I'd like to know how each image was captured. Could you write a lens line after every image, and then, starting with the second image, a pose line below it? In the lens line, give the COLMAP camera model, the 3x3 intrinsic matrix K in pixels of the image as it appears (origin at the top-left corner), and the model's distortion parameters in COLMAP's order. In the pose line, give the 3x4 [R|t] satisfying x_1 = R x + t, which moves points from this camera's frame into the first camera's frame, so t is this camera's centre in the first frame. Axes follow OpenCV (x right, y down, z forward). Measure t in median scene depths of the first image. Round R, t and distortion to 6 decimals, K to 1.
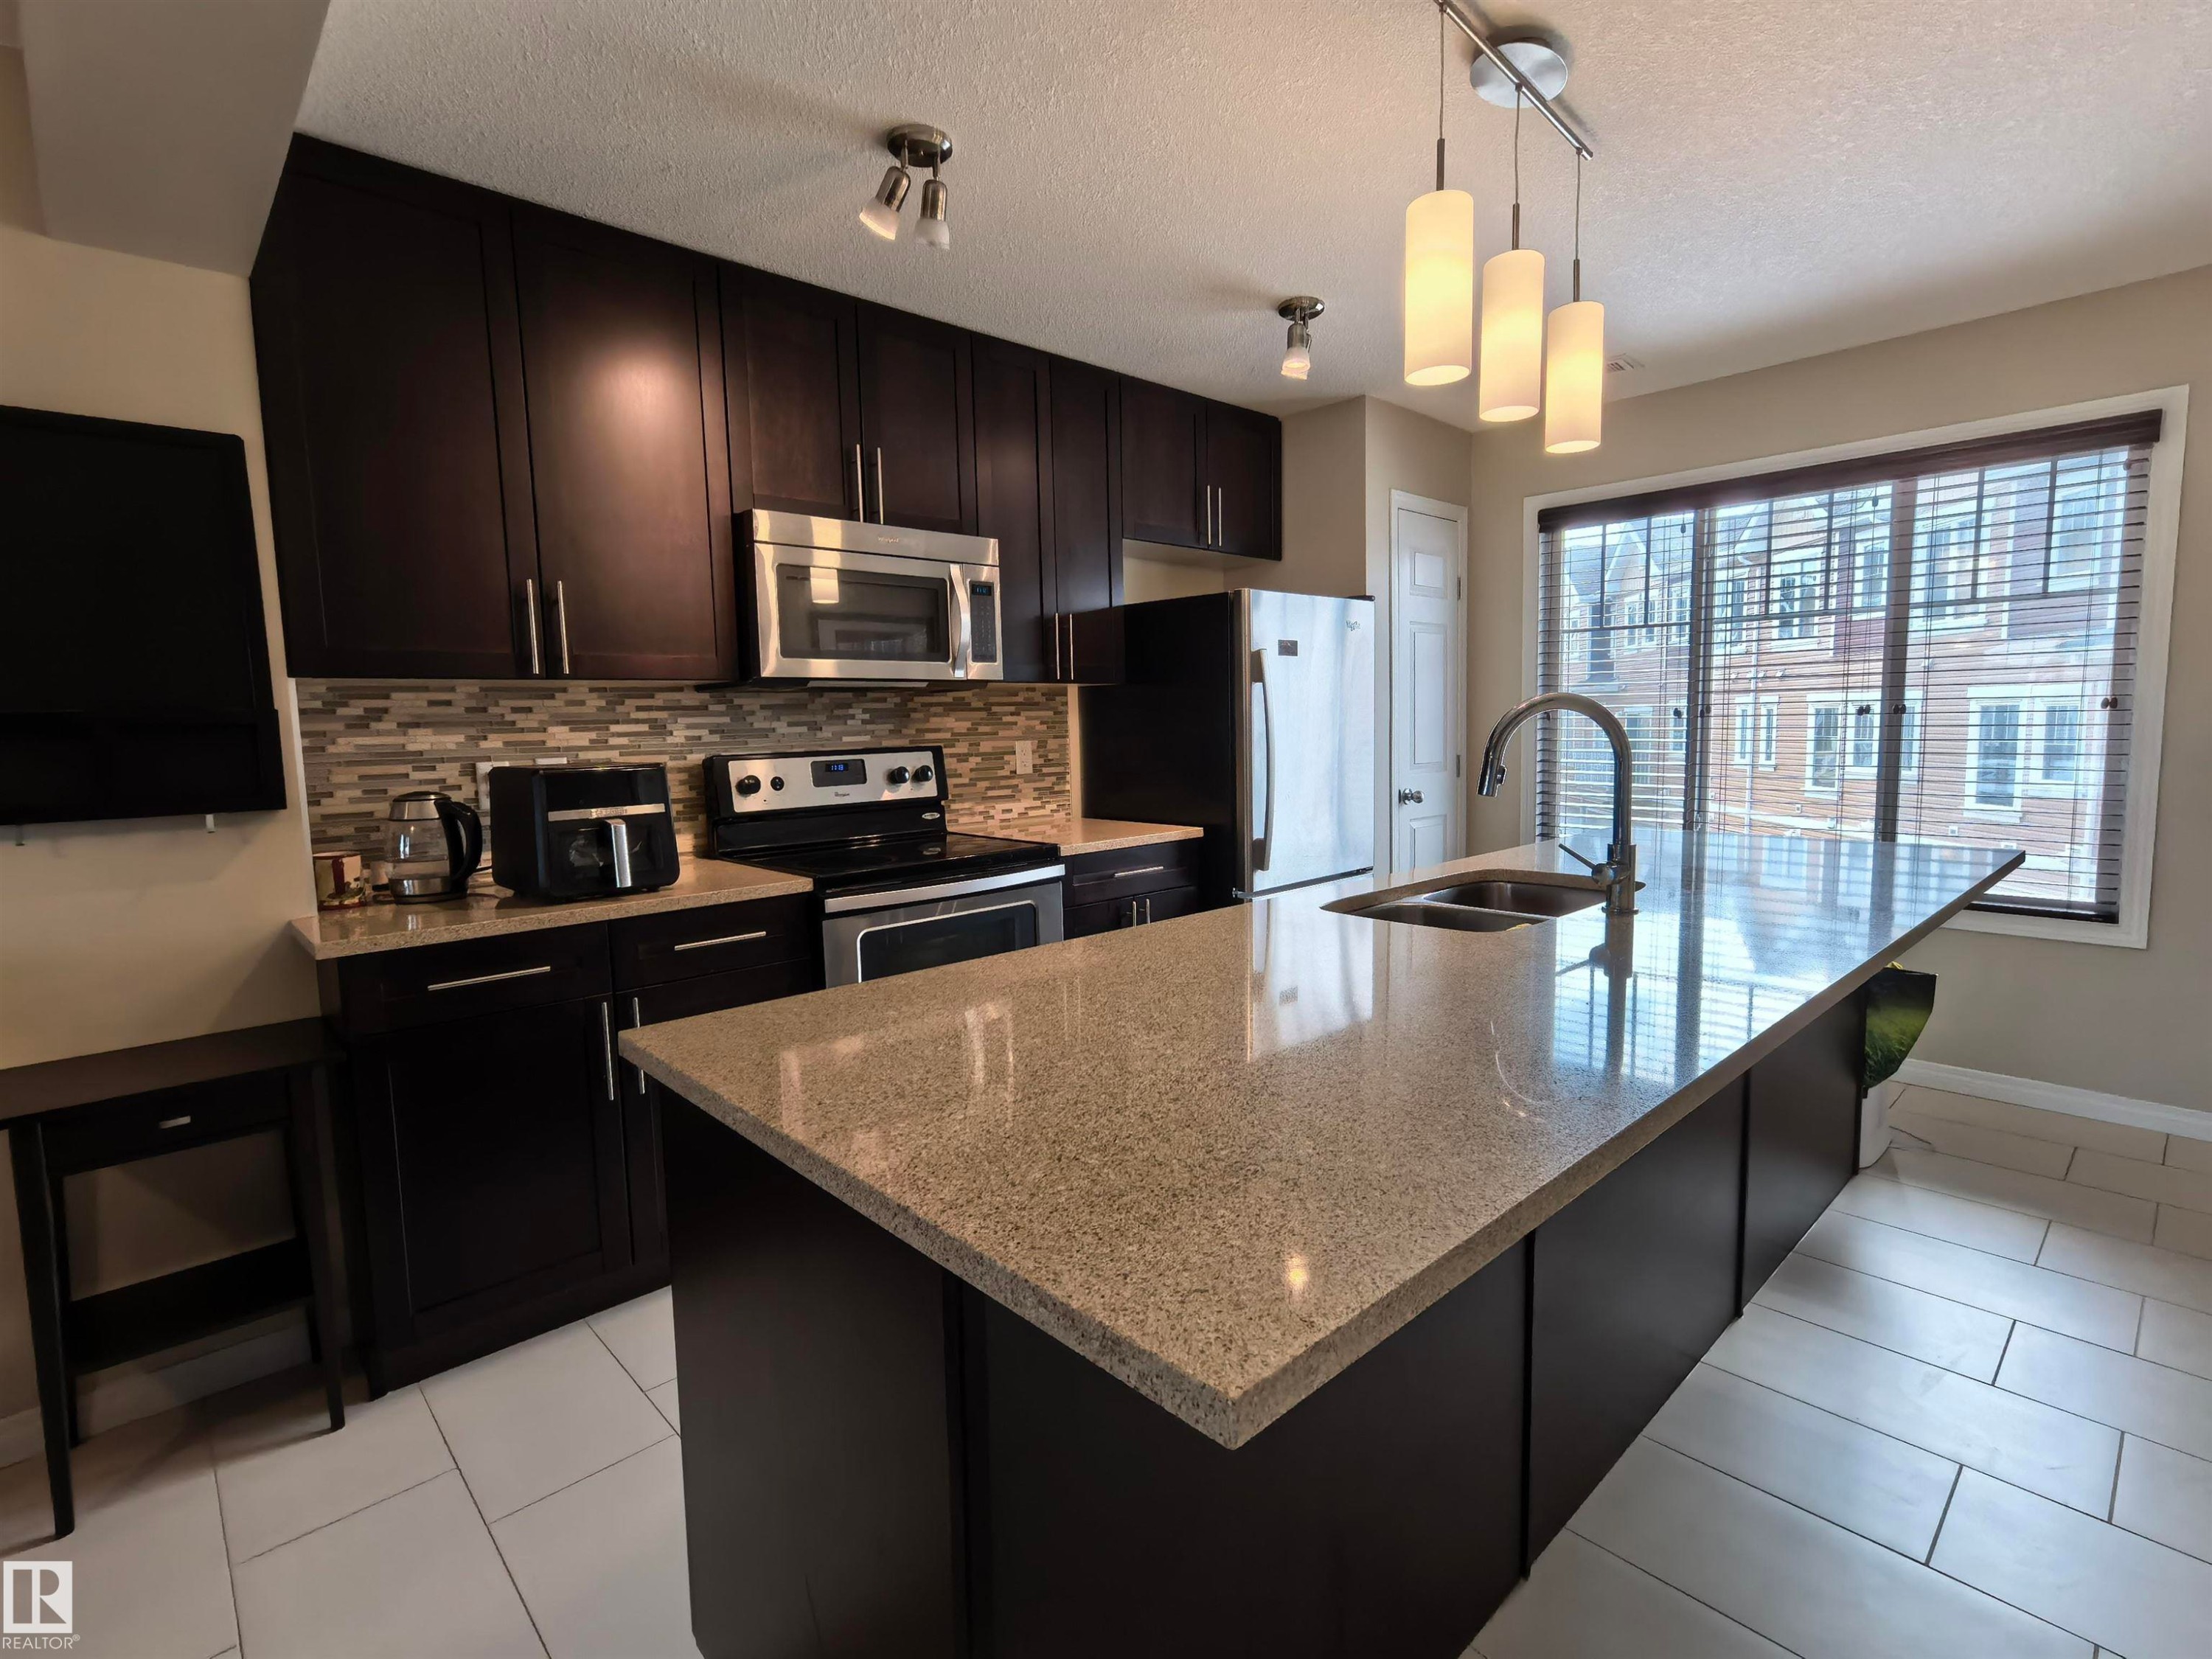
lens RADIAL K [[1063.4, 0, 1115.0], [0, 1063.4, 821.5], [0, 0, 1]] dist [-0.003587, 0.010413]
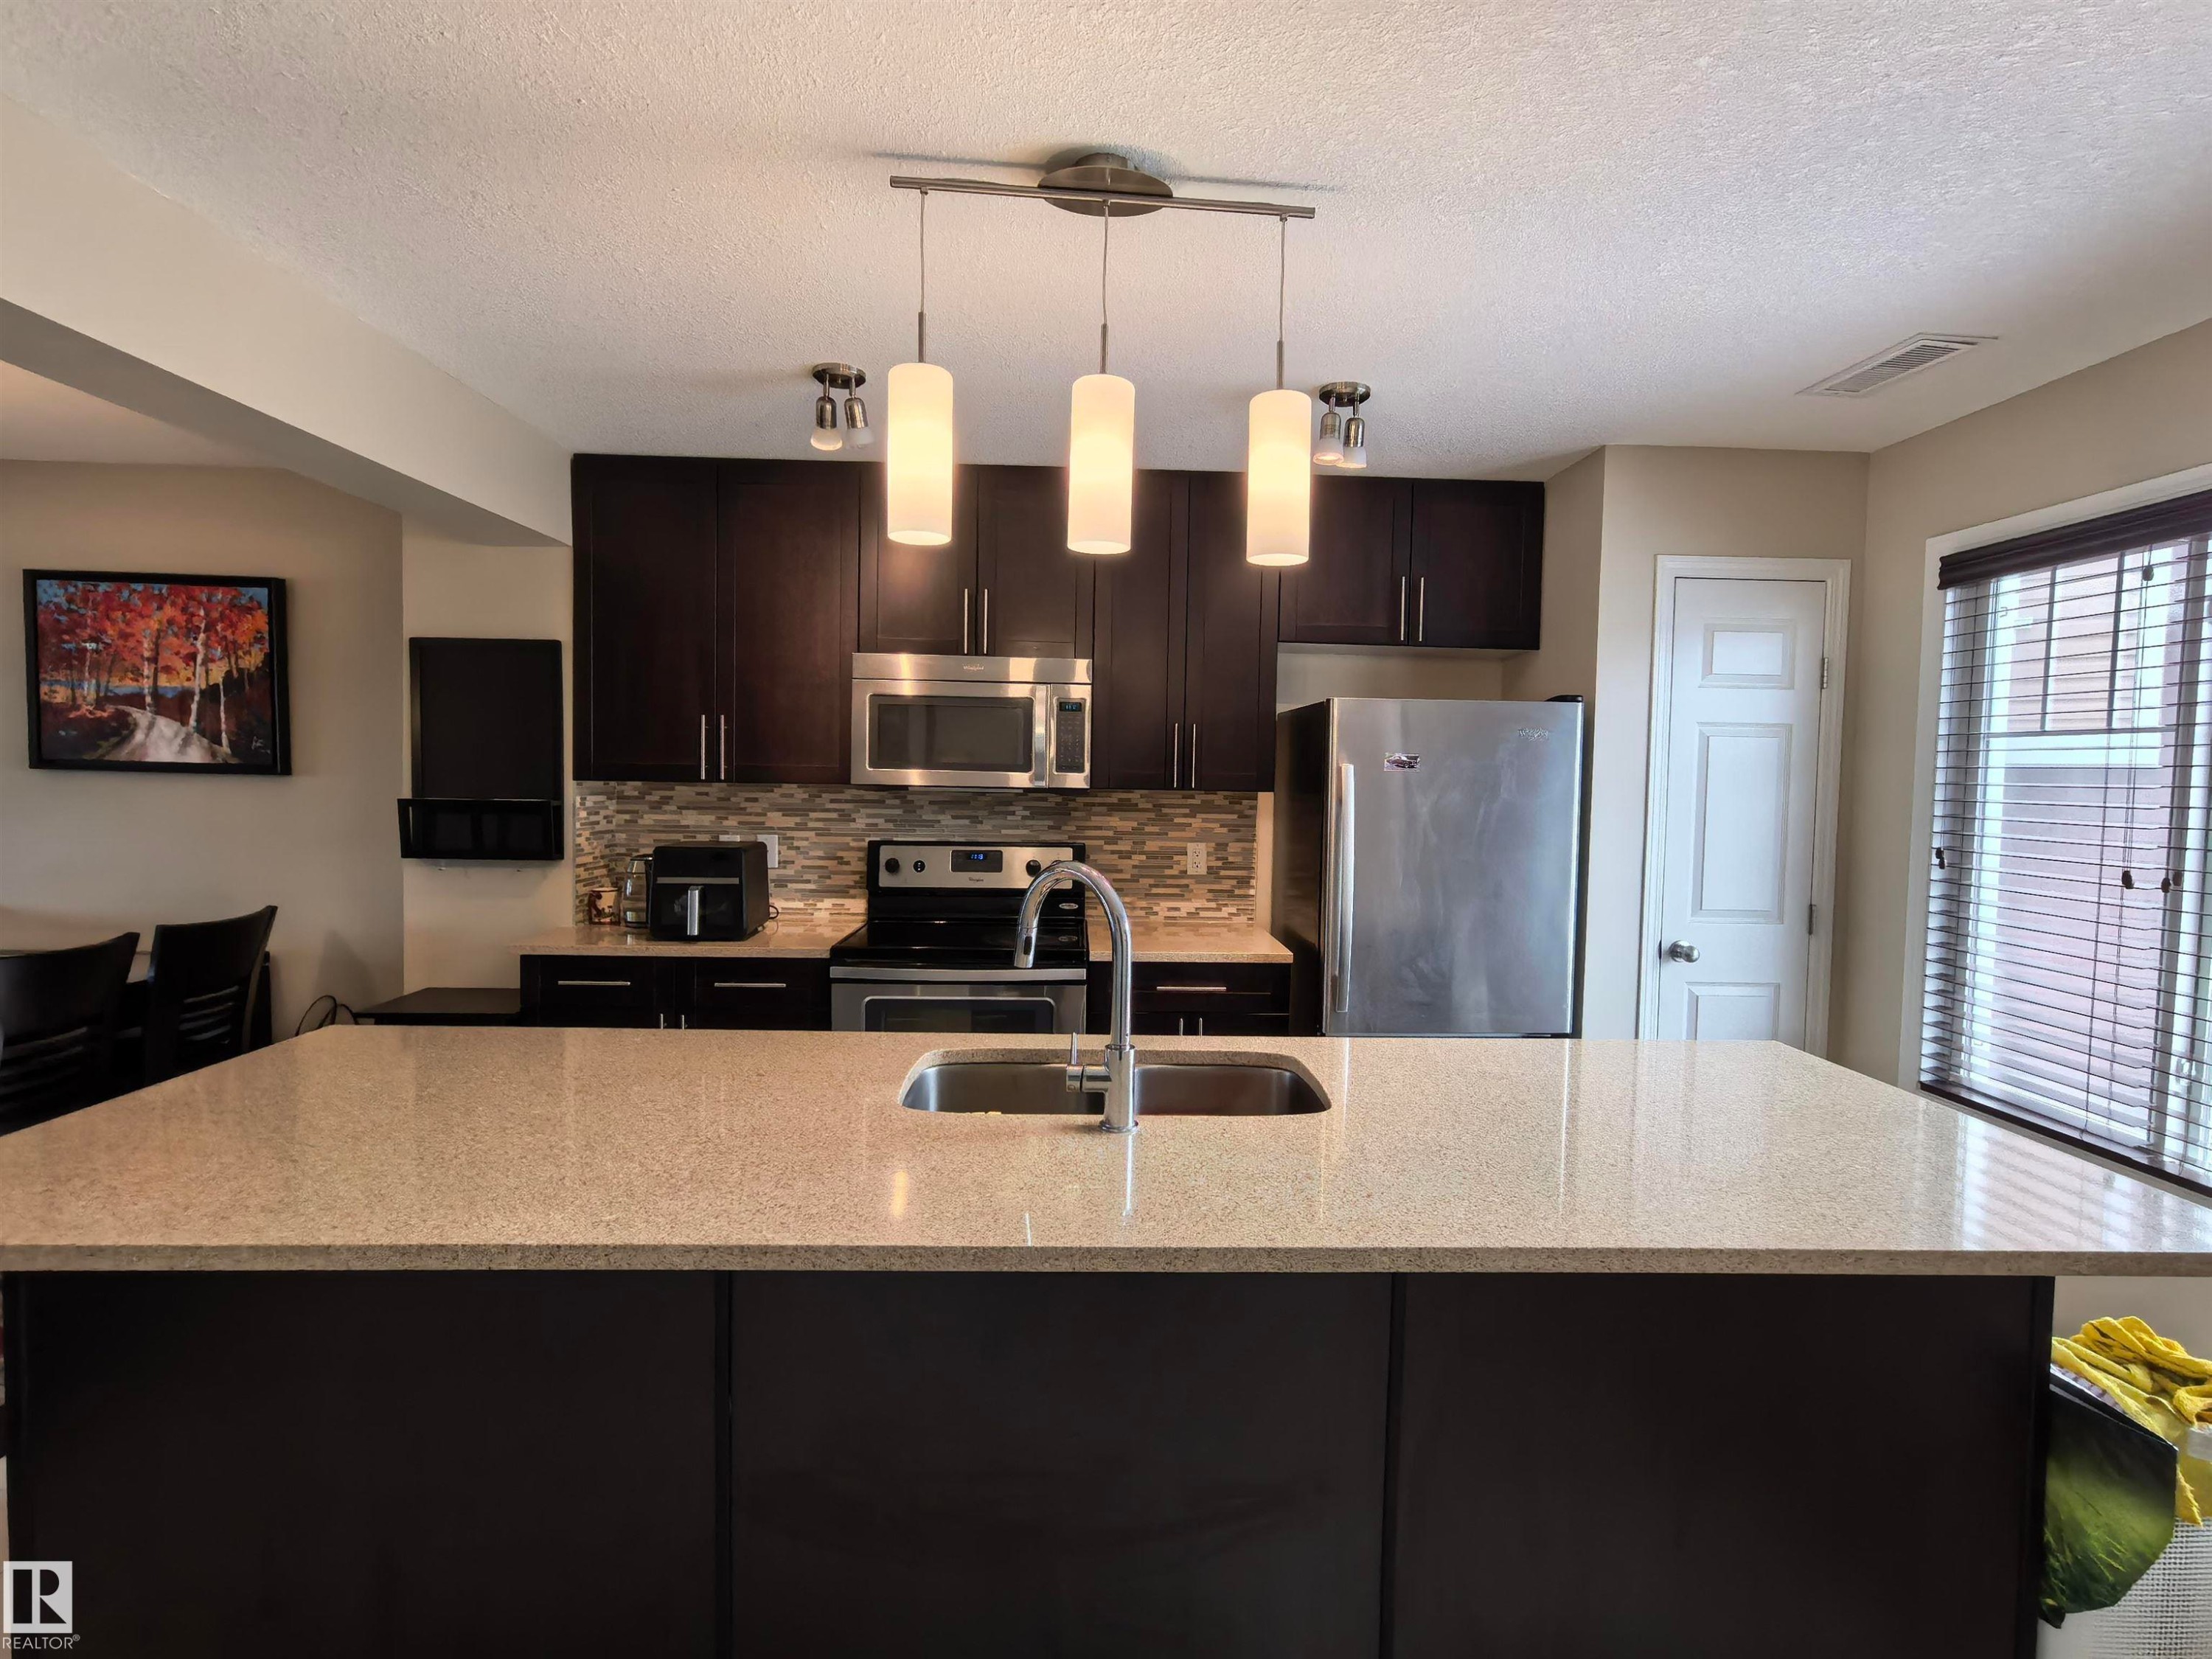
lens RADIAL K [[1063.4, 0, 1109.1], [0, 1063.4, 808.5], [0, 0, 1]] dist [-0.003587, 0.010413]
pose [[0.747079, 0.055782, -0.662391, 0.632121], [-0.098125, 0.994811, -0.026894, -0.087594], [0.657454, 0.085089, 0.748675, 0.217817]]
